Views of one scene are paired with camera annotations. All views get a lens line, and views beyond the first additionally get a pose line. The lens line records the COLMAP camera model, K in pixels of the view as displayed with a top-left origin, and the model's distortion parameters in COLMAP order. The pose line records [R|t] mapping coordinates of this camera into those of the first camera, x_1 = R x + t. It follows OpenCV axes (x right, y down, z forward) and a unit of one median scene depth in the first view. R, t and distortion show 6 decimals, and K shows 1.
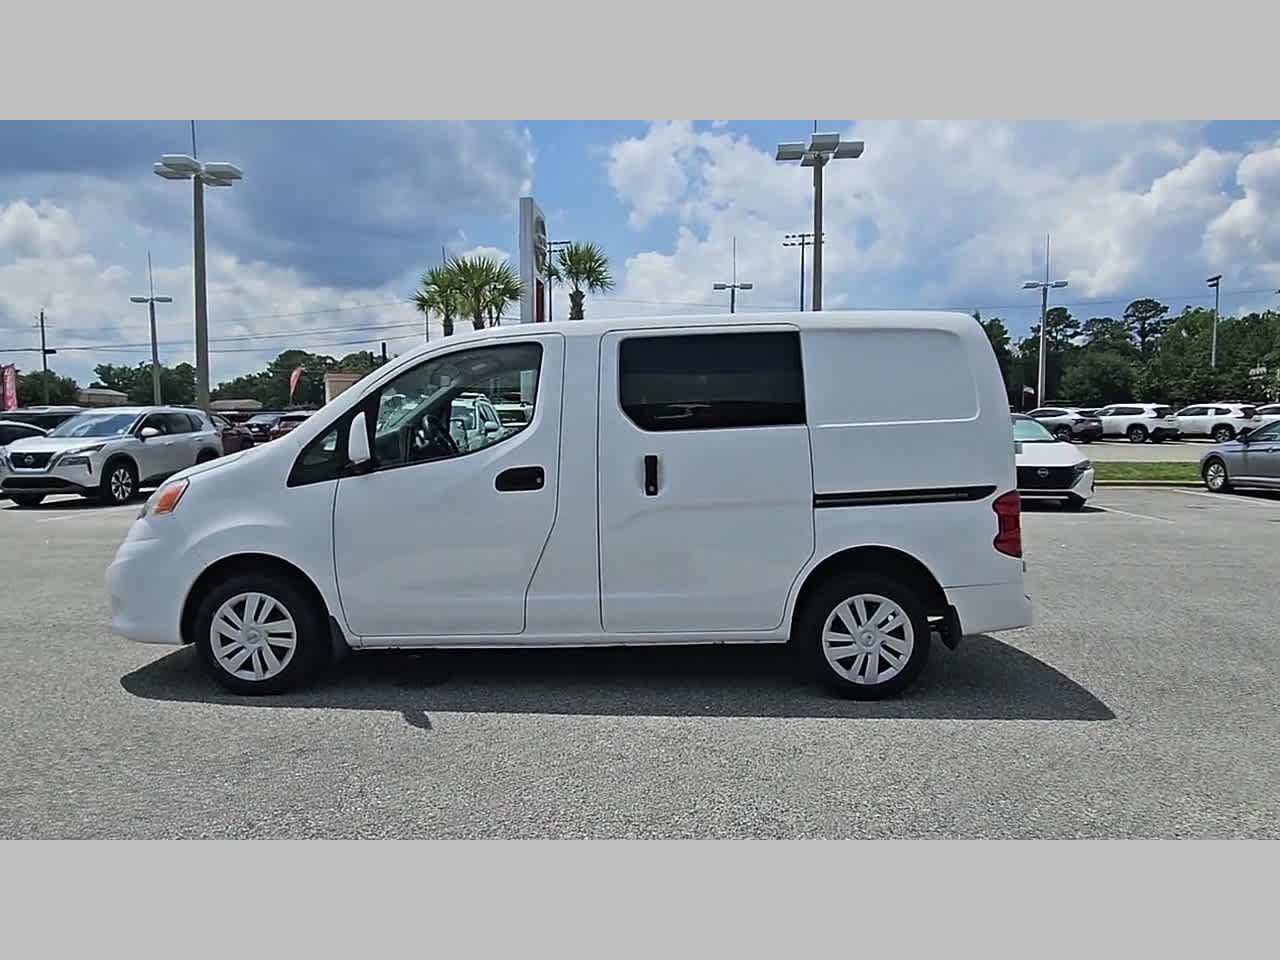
lens RADIAL K [[870.1, 0, 626.2], [0, 870.1, 479.3], [0, 0, 1]] dist [0.004380, -0.000259]
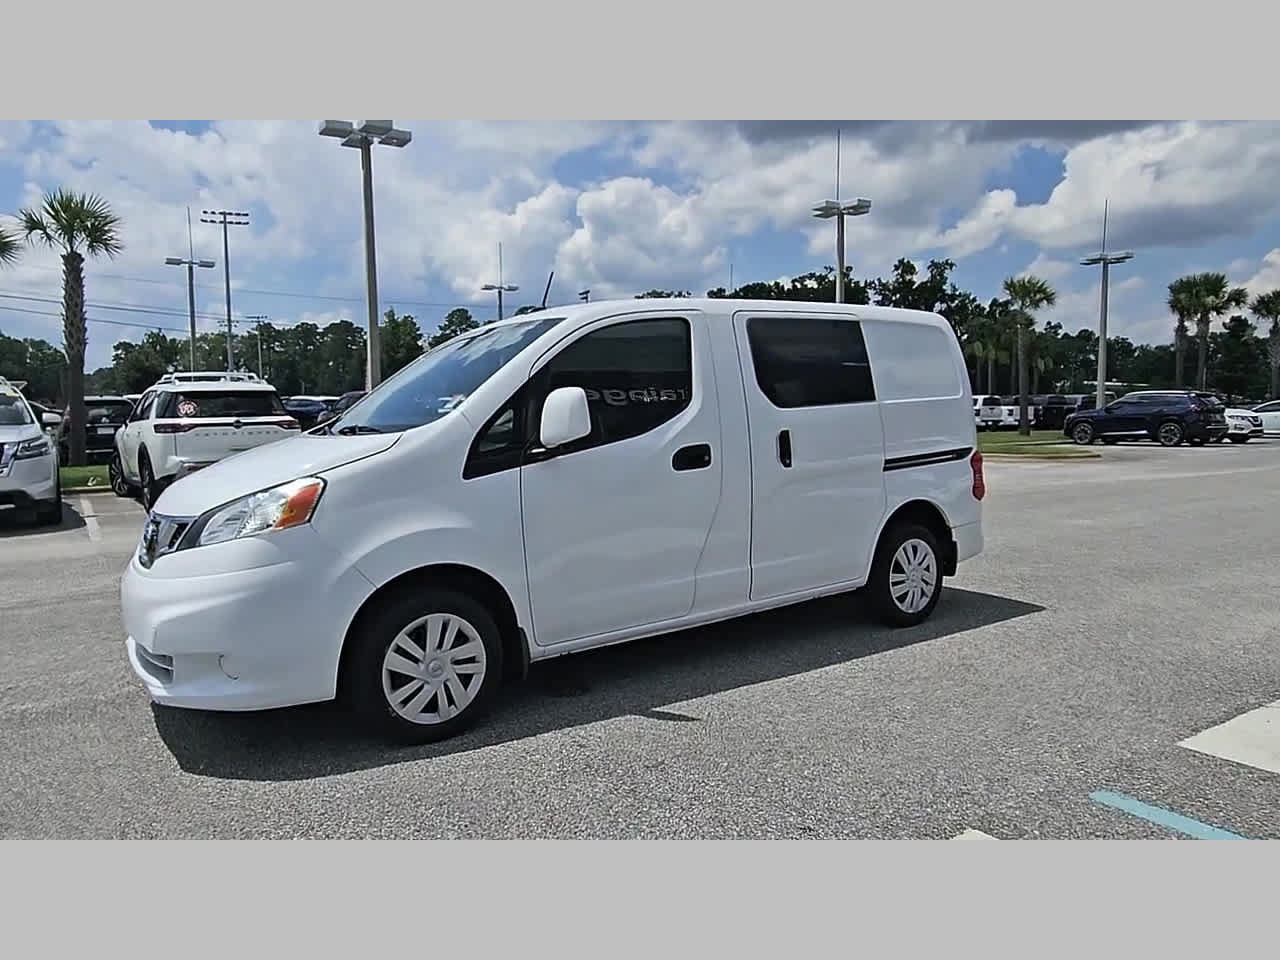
lens RADIAL K [[868.8, 0, 624.1], [0, 868.8, 480.2], [0, 0, 1]] dist [0.006310, -0.003386]
pose [[0.798191, -0.056419, 0.599756, -0.762331], [0.050721, 0.998364, 0.026413, -0.004230], [-0.600265, 0.009338, 0.799747, 0.256893]]
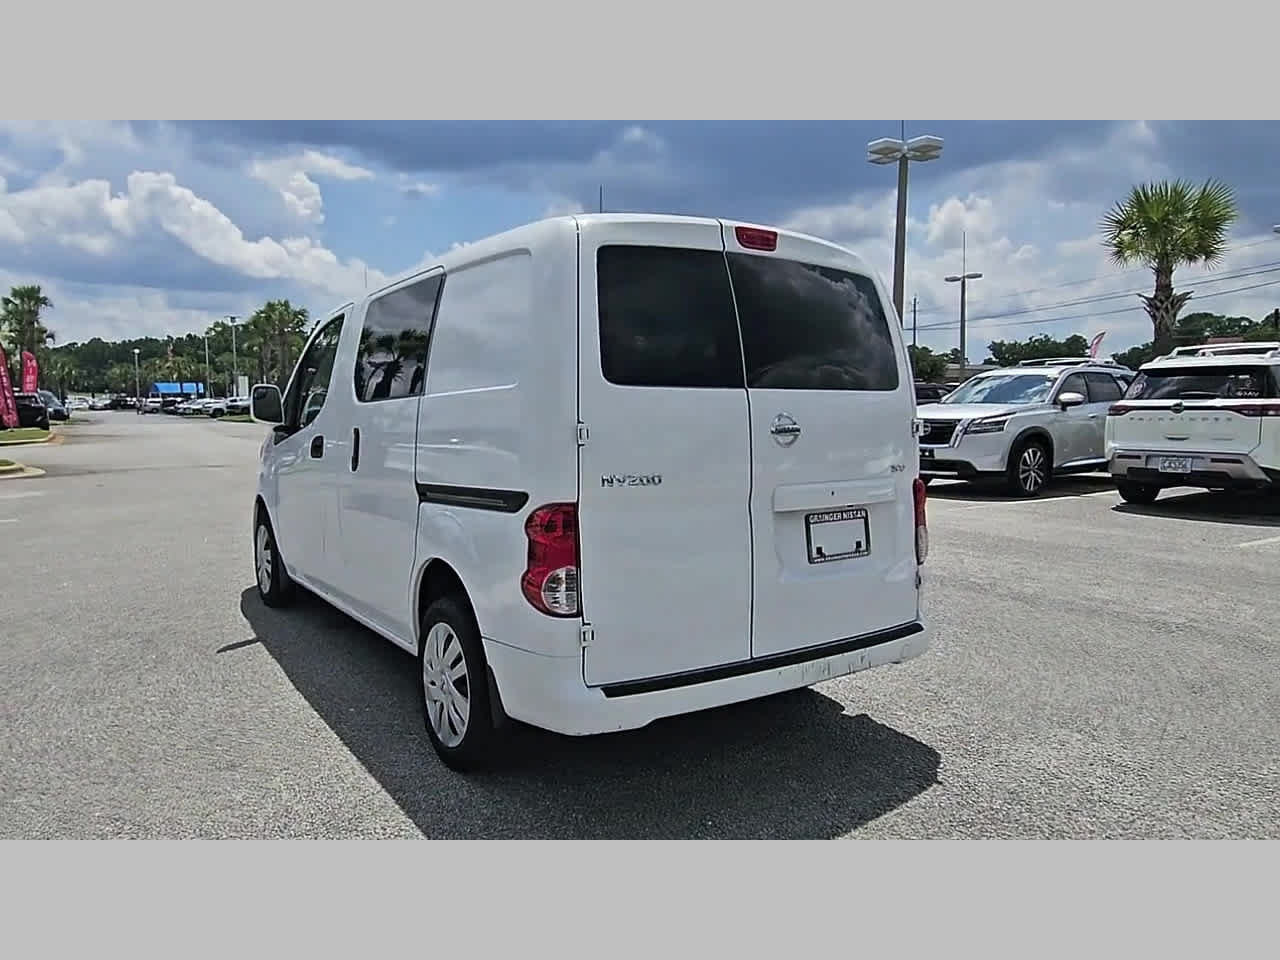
lens RADIAL K [[872.9, 0, 640.0], [0, 872.9, 480.0], [0, 0, 1]] dist [0.029540, 0.001096]
pose [[0.597179, 0.076556, -0.798446, 0.939049], [-0.052149, 0.997034, 0.056593, -0.039966], [0.800411, 0.007842, 0.599401, 0.669908]]
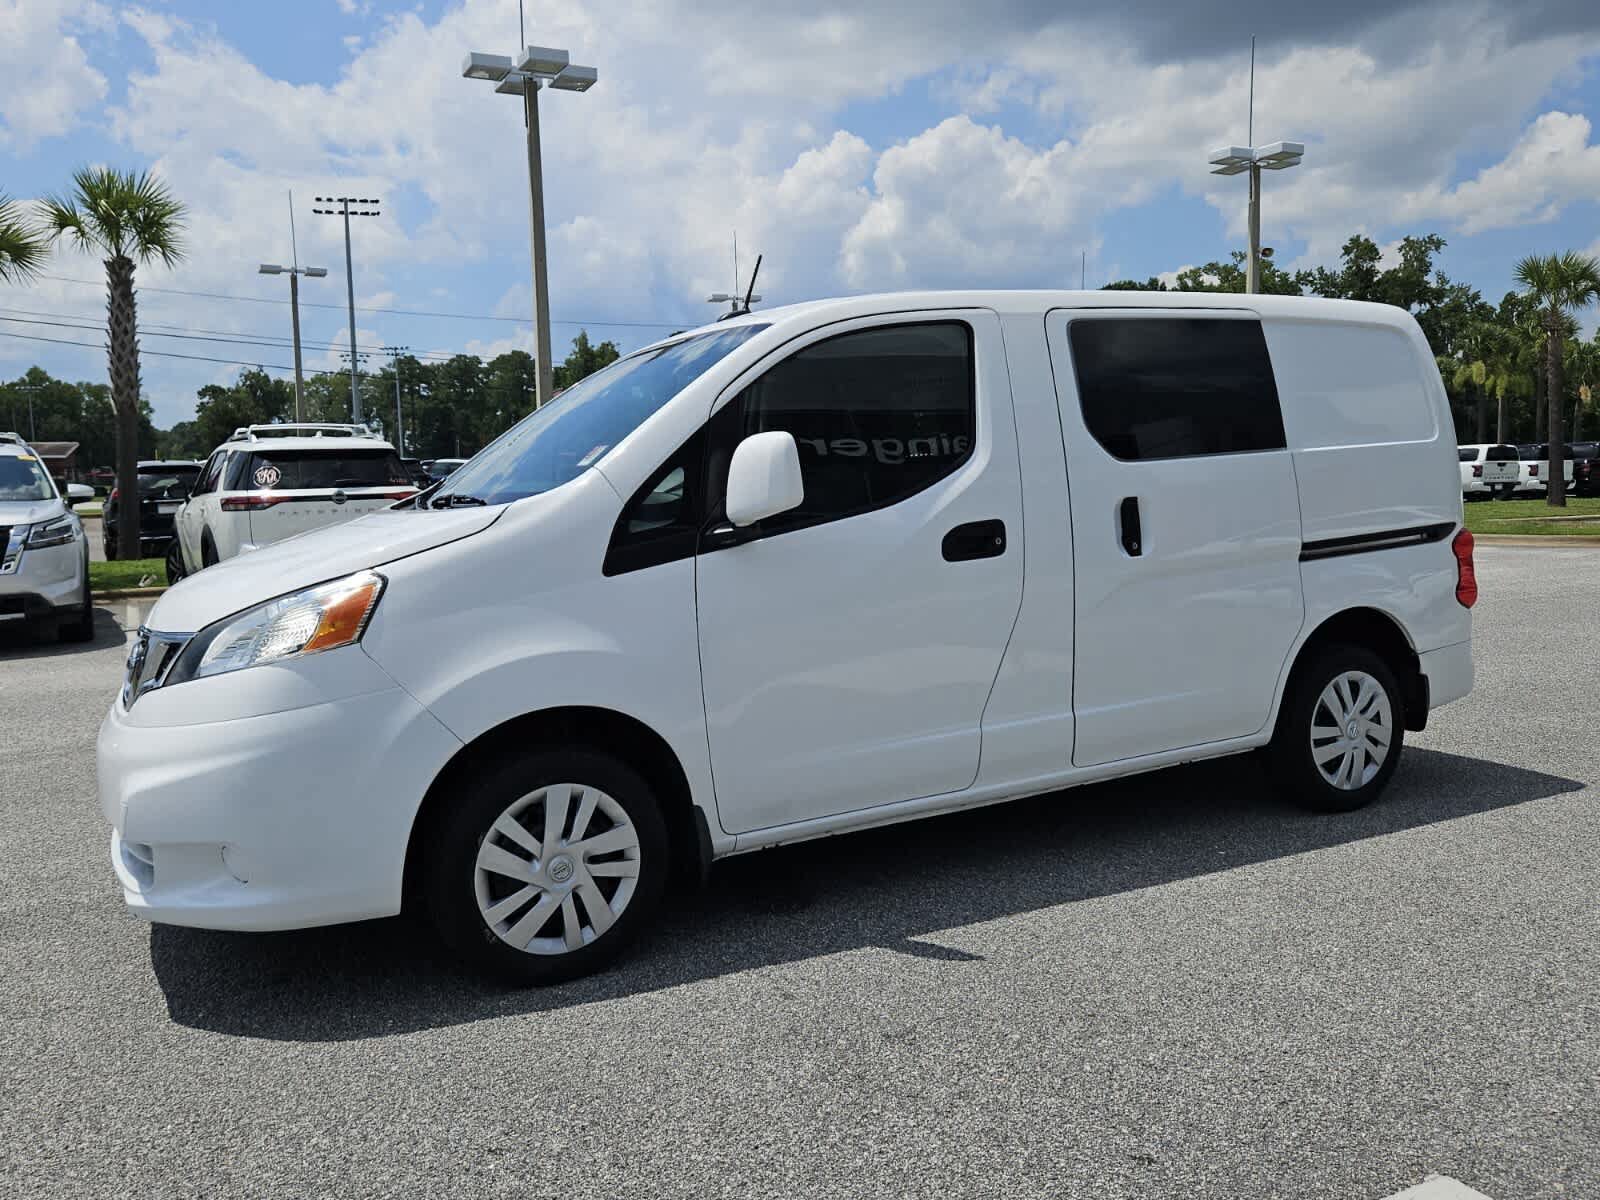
lens RADIAL K [[1226.0, 0, 794.5], [0, 1226.0, 595.5], [0, 0, 1]] dist [0.074354, -0.066741]
pose [[0.863437, -0.065460, 0.500192, -0.666015], [0.055728, 0.997854, 0.034391, 0.001503], [-0.501369, -0.001820, 0.865232, 0.298826]]
